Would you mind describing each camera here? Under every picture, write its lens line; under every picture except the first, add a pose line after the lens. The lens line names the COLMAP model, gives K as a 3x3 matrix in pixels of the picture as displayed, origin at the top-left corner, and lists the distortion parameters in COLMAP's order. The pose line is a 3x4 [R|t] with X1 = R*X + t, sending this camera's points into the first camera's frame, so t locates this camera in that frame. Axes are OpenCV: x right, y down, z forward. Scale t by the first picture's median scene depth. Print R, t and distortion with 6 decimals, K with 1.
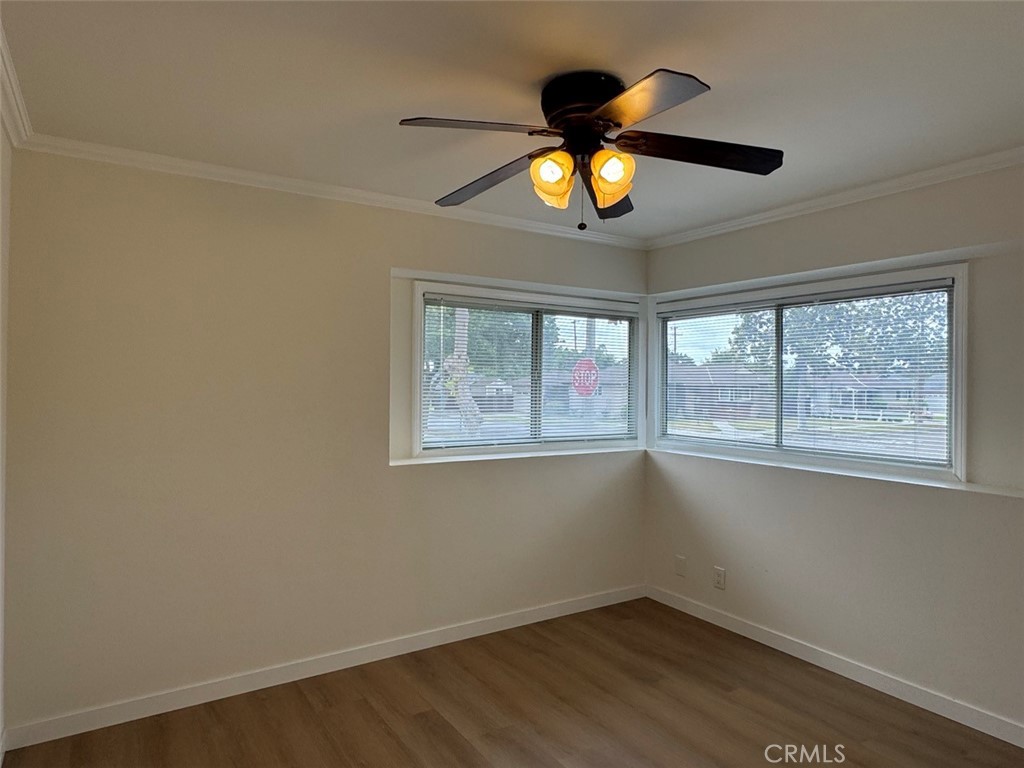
lens RADIAL K [[628.7, 0, 512.0], [0, 628.7, 384.0], [0, 0, 1]] dist [0.000181, 0.001177]
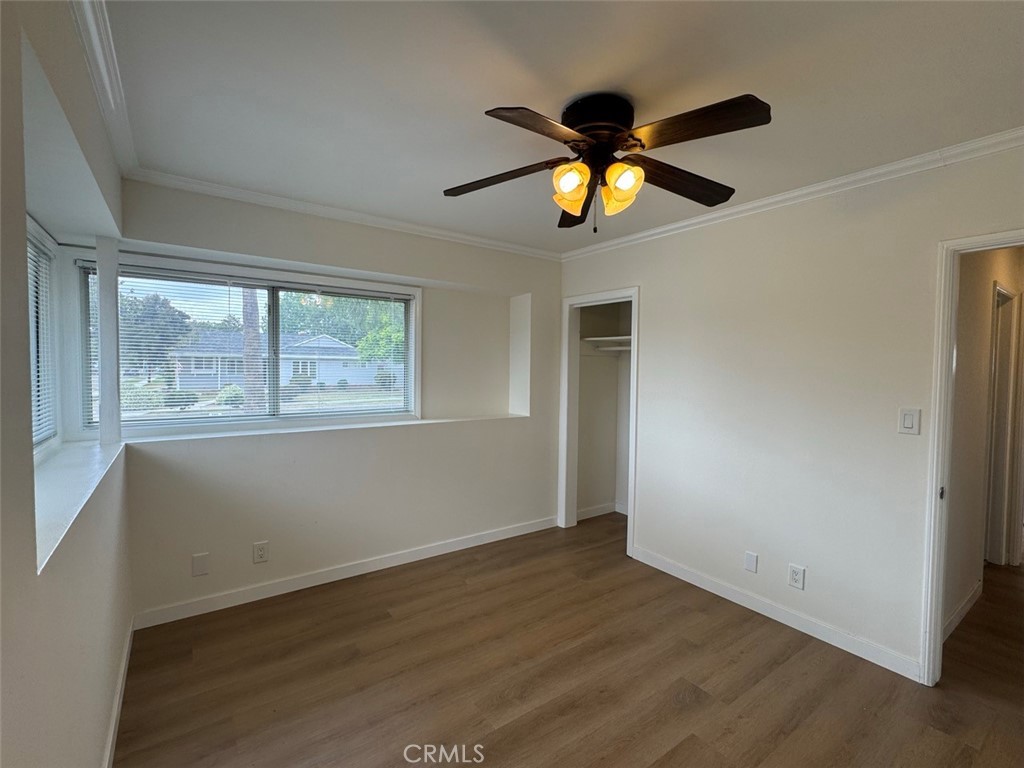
lens RADIAL K [[465.5, 0, 512.0], [0, 465.5, 384.0], [0, 0, 1]] dist [0.000182, -0.000031]
pose [[-0.047813, -0.052266, 0.997488, -0.495219], [-0.015552, 0.998548, 0.051576, -0.005622], [-0.998735, -0.013046, -0.048556, 0.757477]]
